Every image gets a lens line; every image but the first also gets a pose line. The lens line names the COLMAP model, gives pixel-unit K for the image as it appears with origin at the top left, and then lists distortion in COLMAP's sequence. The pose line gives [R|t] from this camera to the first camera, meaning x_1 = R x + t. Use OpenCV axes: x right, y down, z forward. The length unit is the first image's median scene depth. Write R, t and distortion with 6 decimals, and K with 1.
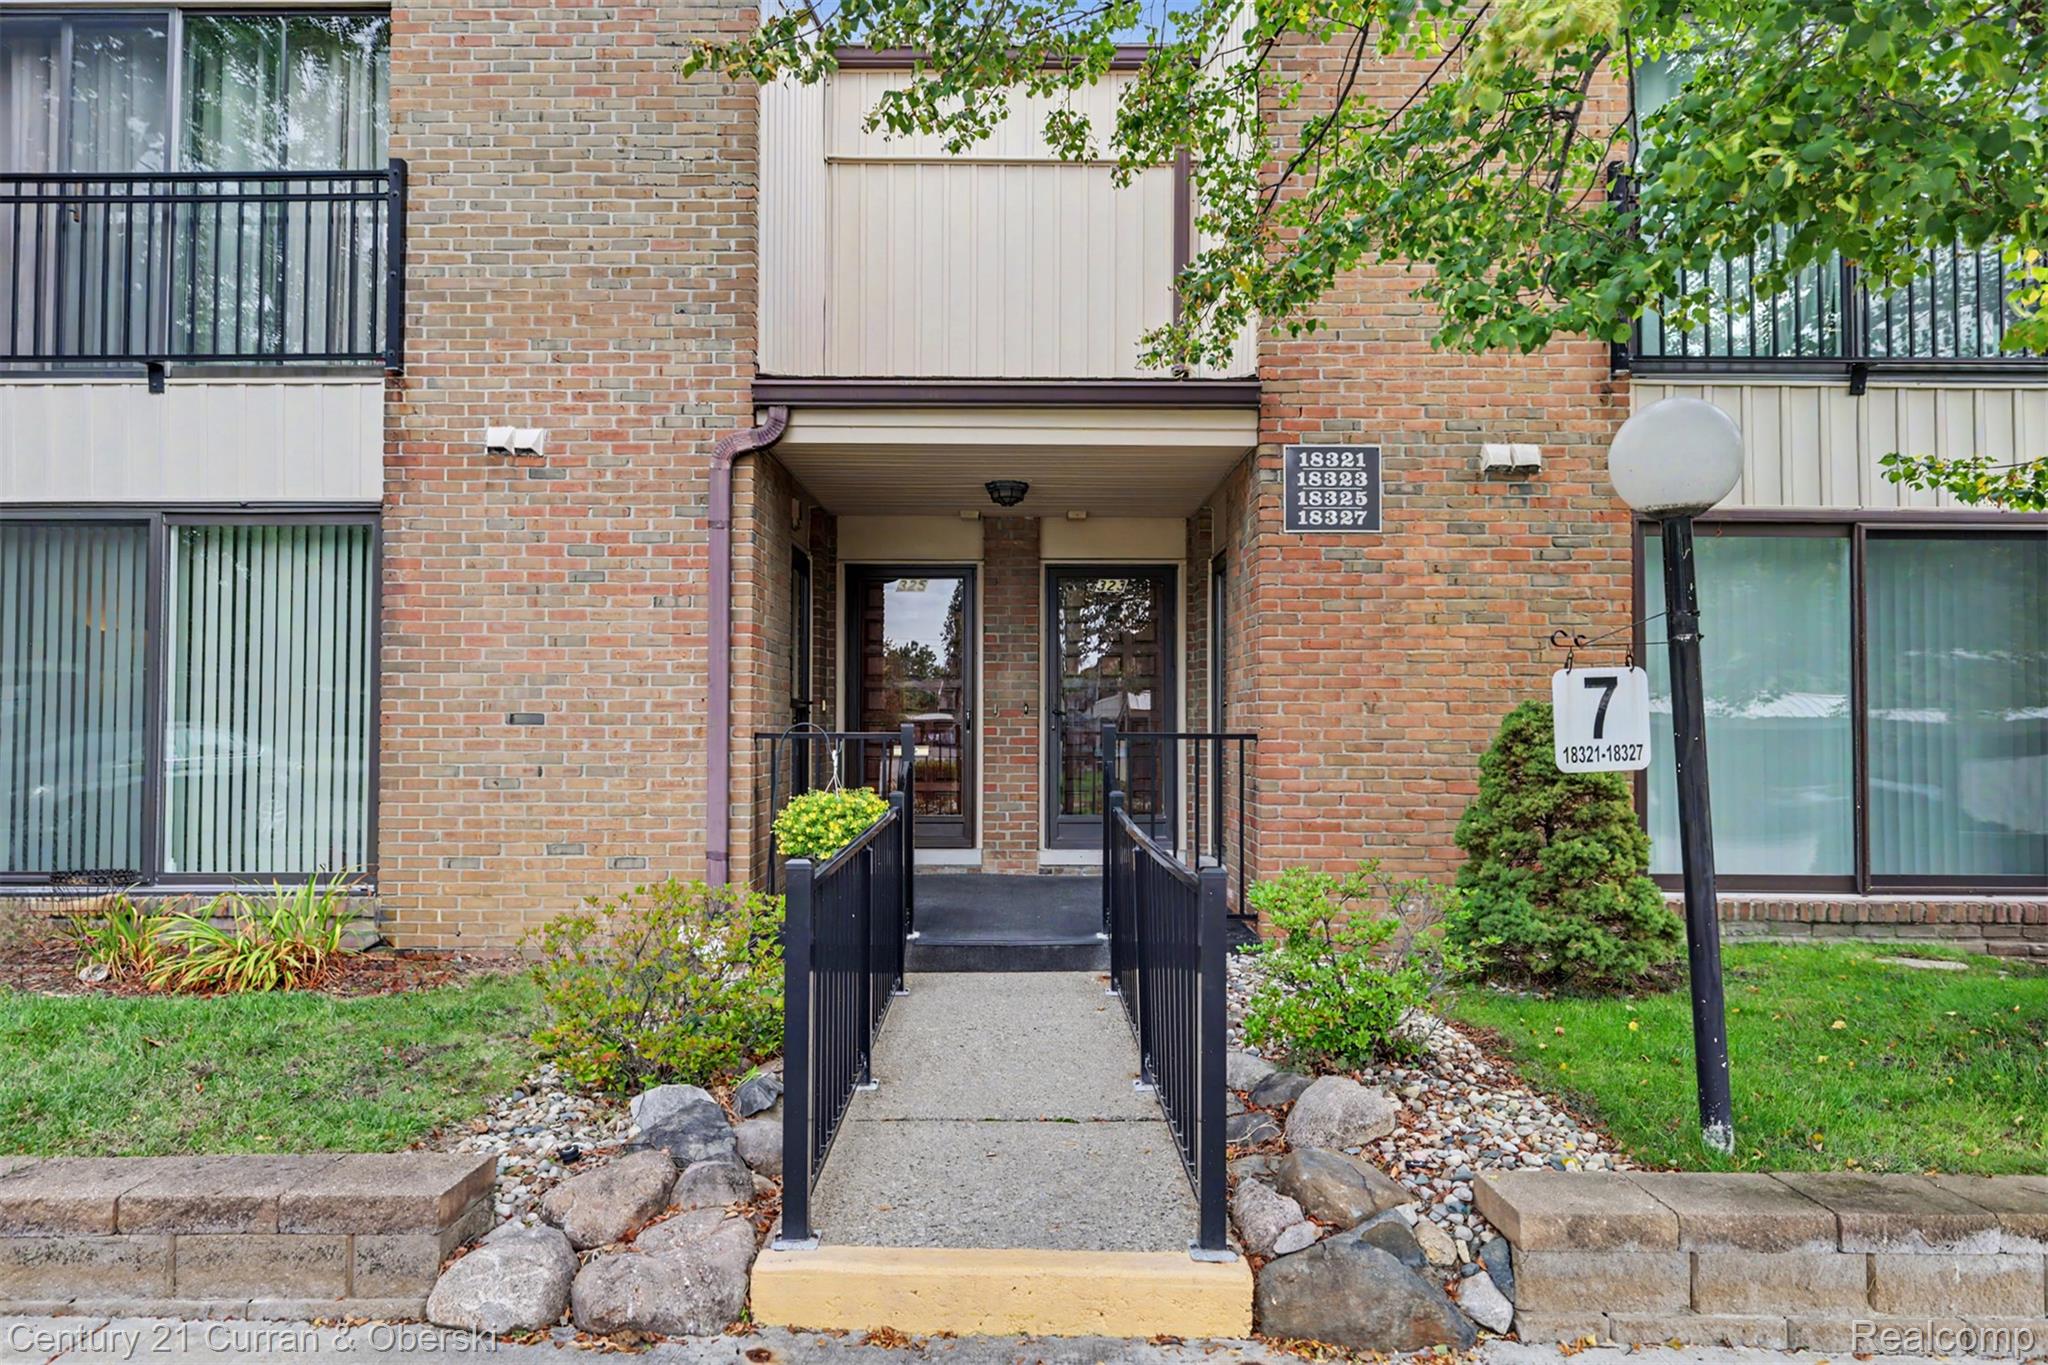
lens RADIAL K [[1219.5, 0, 1024.4], [0, 1219.5, 685.4], [0, 0, 1]] dist [-0.001757, -0.000619]
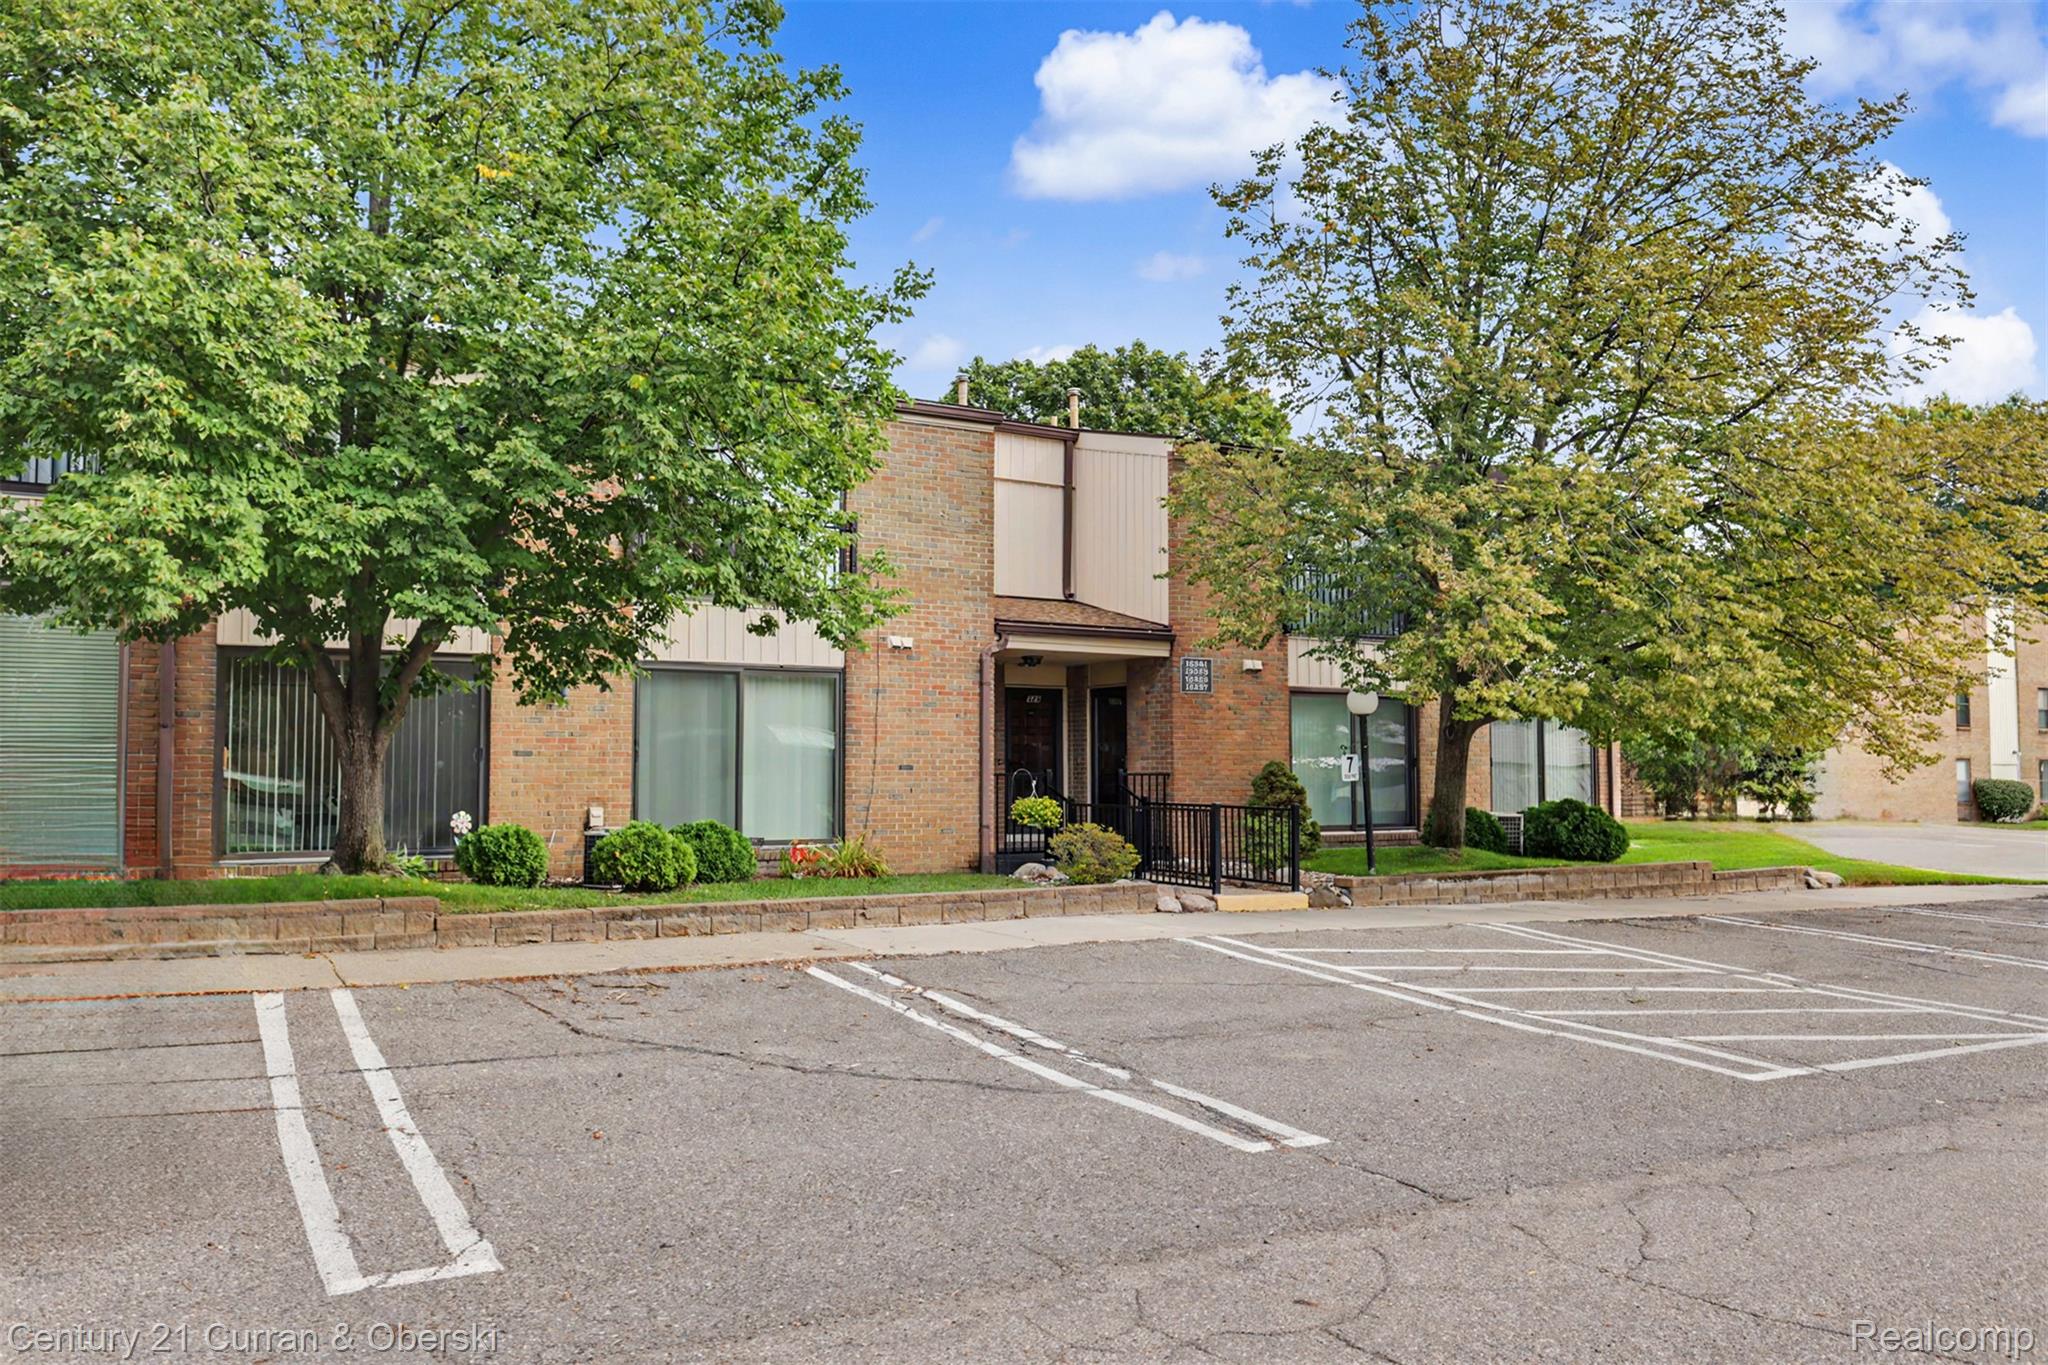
lens RADIAL K [[1493.3, 0, 1023.1], [0, 1493.3, 675.4], [0, 0, 1]] dist [0.000167, -0.001721]
pose [[0.859536, 0.029947, 0.510197, -1.613767], [-0.011790, 0.999178, -0.038787, -0.037977], [-0.510940, 0.027323, 0.859182, -1.451702]]
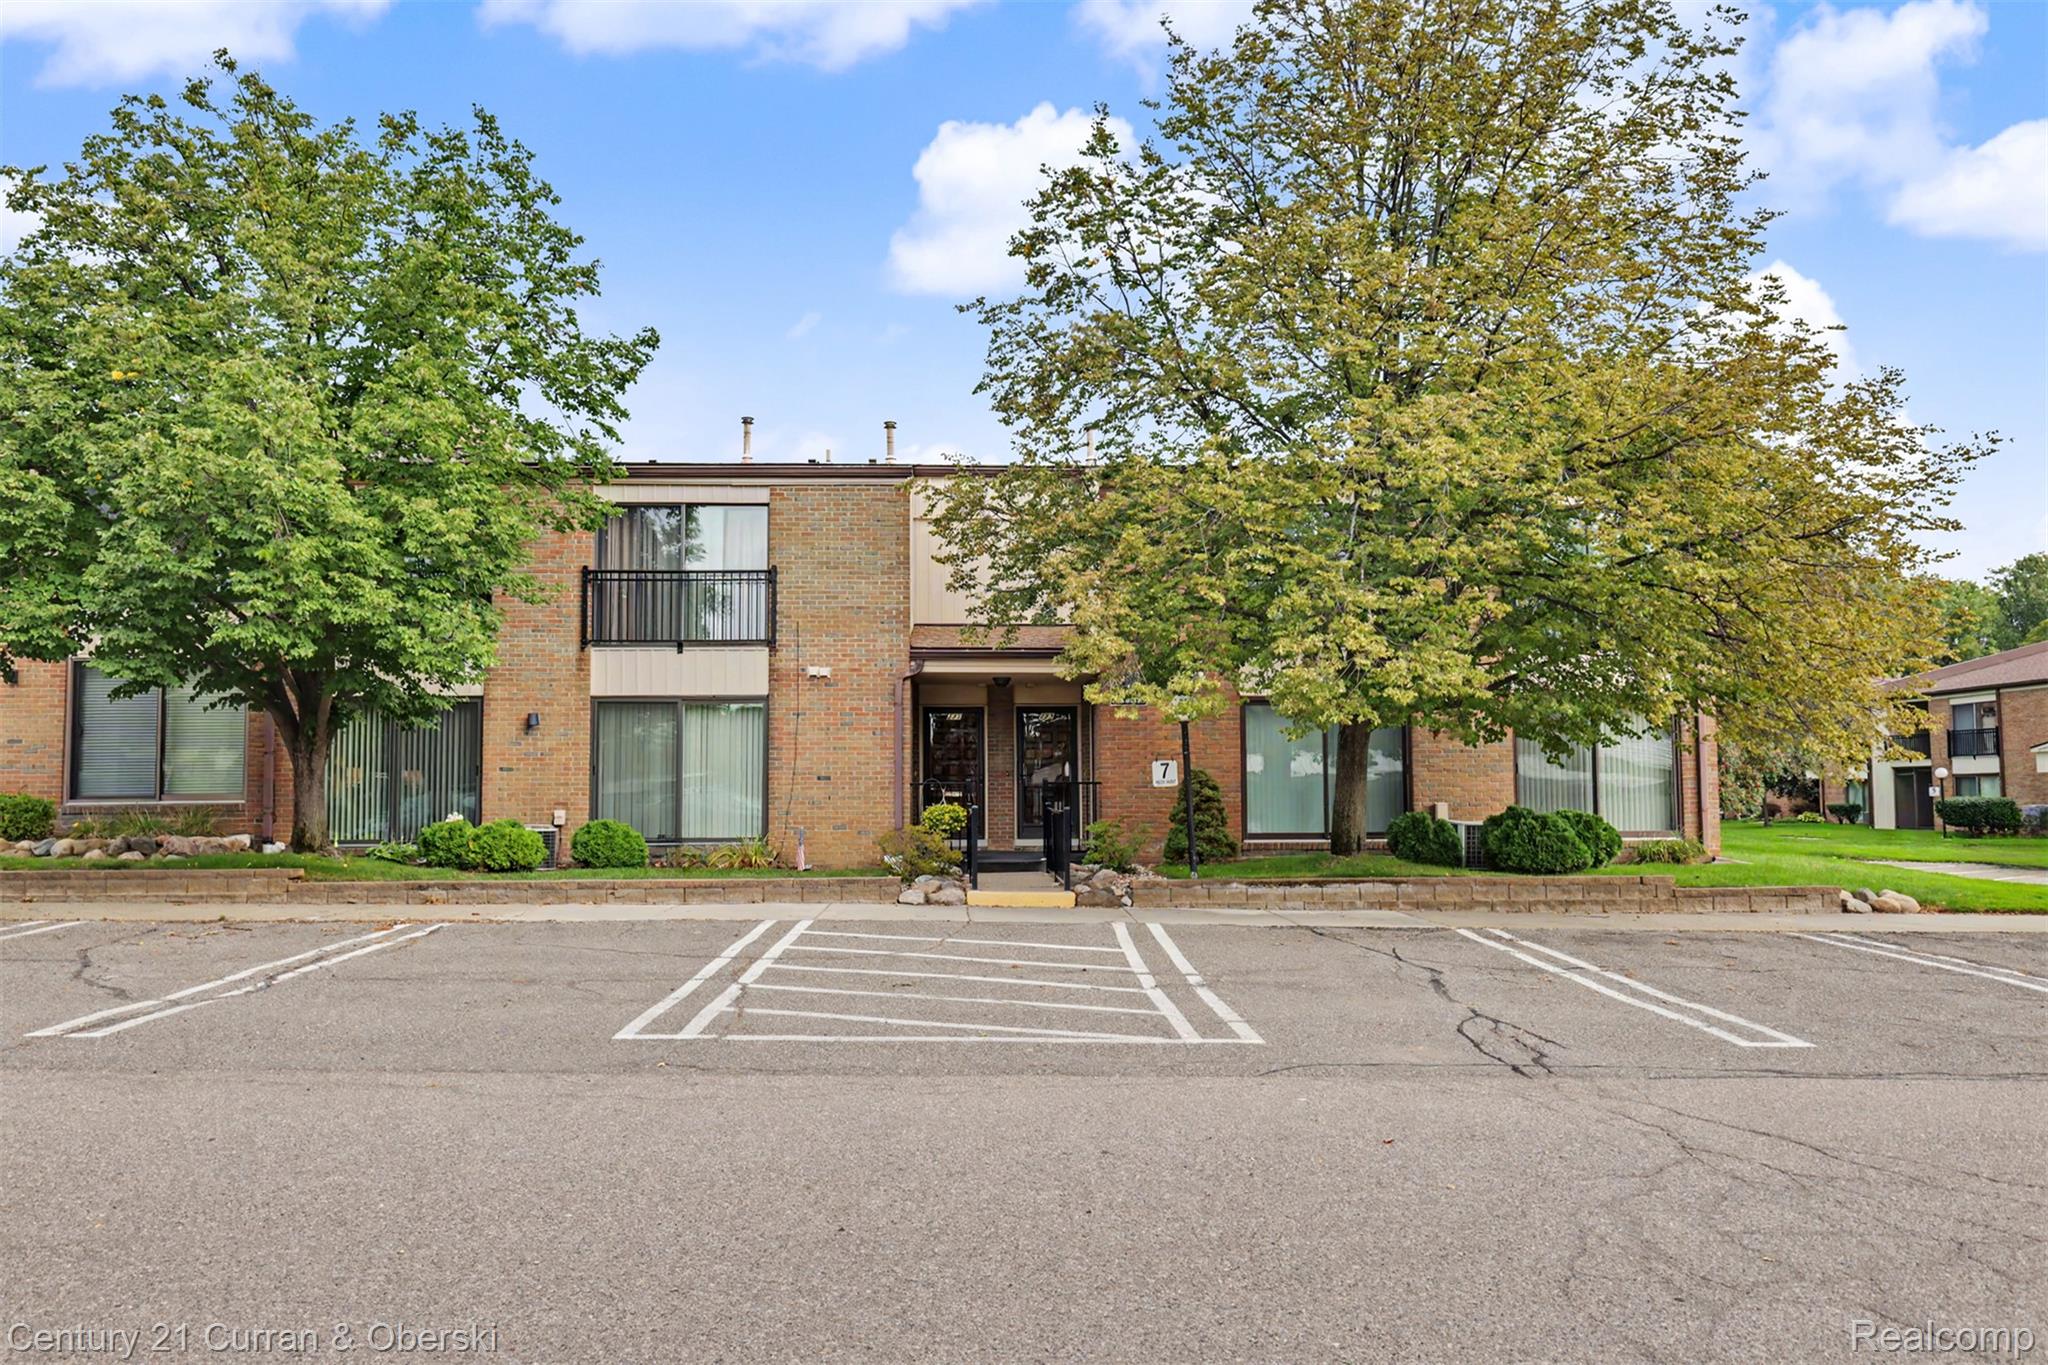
lens RADIAL K [[1429.1, 0, 1019.6], [0, 1429.1, 690.0], [0, 0, 1]] dist [-0.004529, 0.000421]
pose [[0.998911, -0.004468, 0.046438, -0.128989], [0.006412, 0.999105, -0.041807, -0.030612], [-0.046209, 0.042059, 0.998046, -2.087597]]
